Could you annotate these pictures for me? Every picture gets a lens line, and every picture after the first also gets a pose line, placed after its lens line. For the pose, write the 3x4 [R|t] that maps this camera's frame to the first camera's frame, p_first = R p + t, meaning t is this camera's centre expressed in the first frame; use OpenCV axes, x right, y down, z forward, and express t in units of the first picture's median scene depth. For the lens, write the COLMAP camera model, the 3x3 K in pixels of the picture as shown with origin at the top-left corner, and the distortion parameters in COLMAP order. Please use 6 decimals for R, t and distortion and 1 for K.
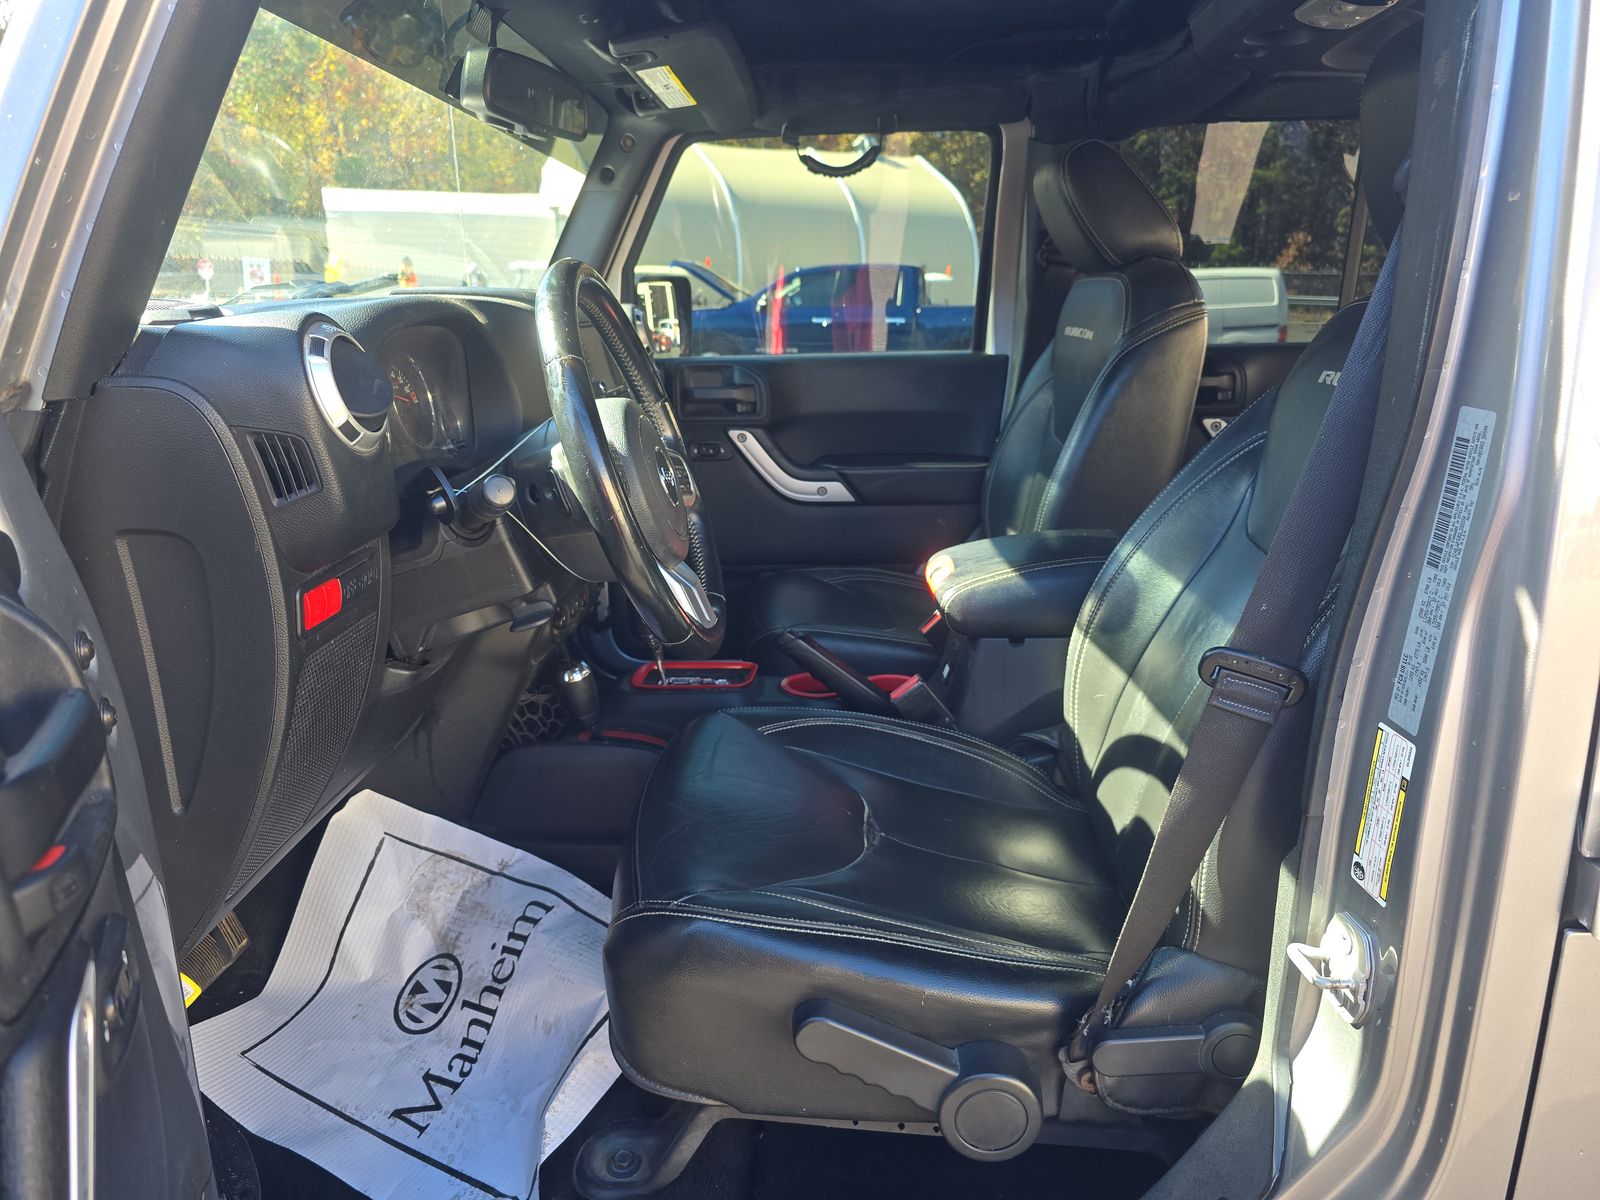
lens RADIAL K [[1155.6, 0, 795.4], [0, 1155.6, 593.3], [0, 0, 1]] dist [0.060630, -0.099233]
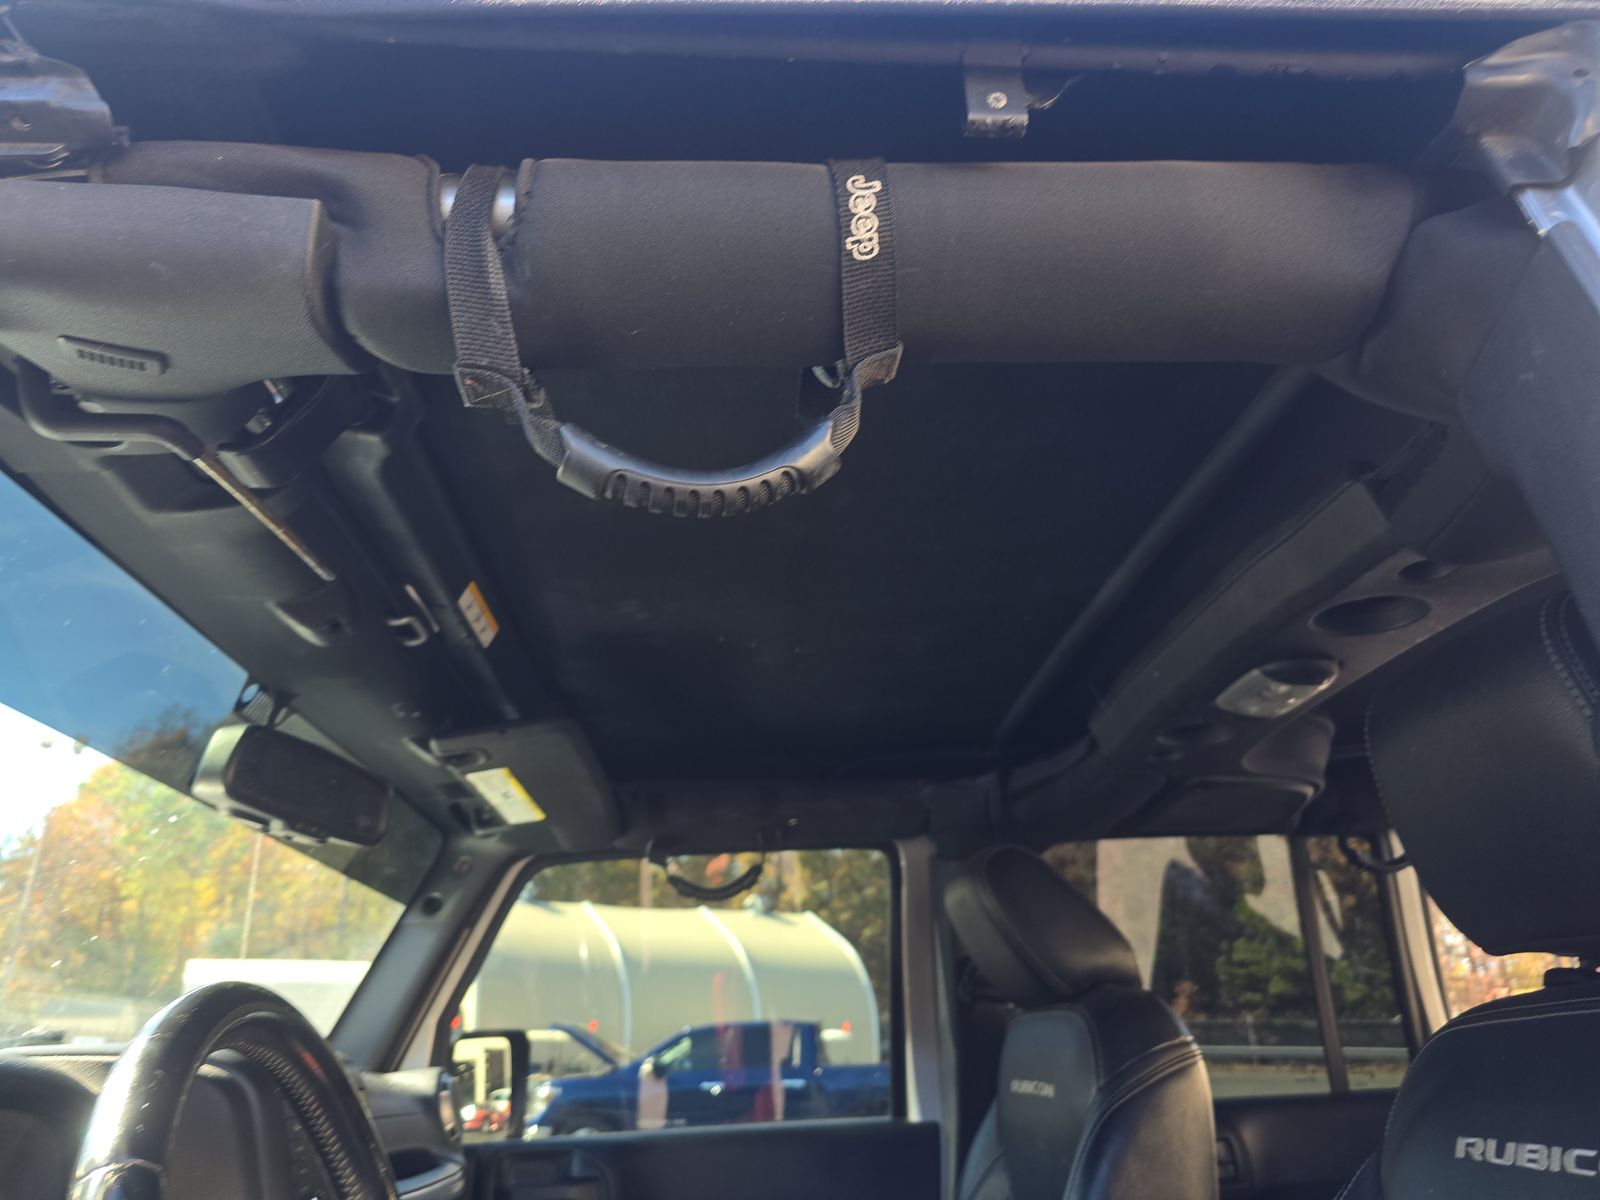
lens RADIAL K [[1155.6, 0, 795.4], [0, 1155.6, 593.3], [0, 0, 1]] dist [0.060630, -0.099233]
pose [[0.995983, 0.005047, 0.089401, 0.019523], [0.048695, 0.807342, -0.588071, -0.040549], [-0.075146, 0.590062, 0.803853, 0.188244]]
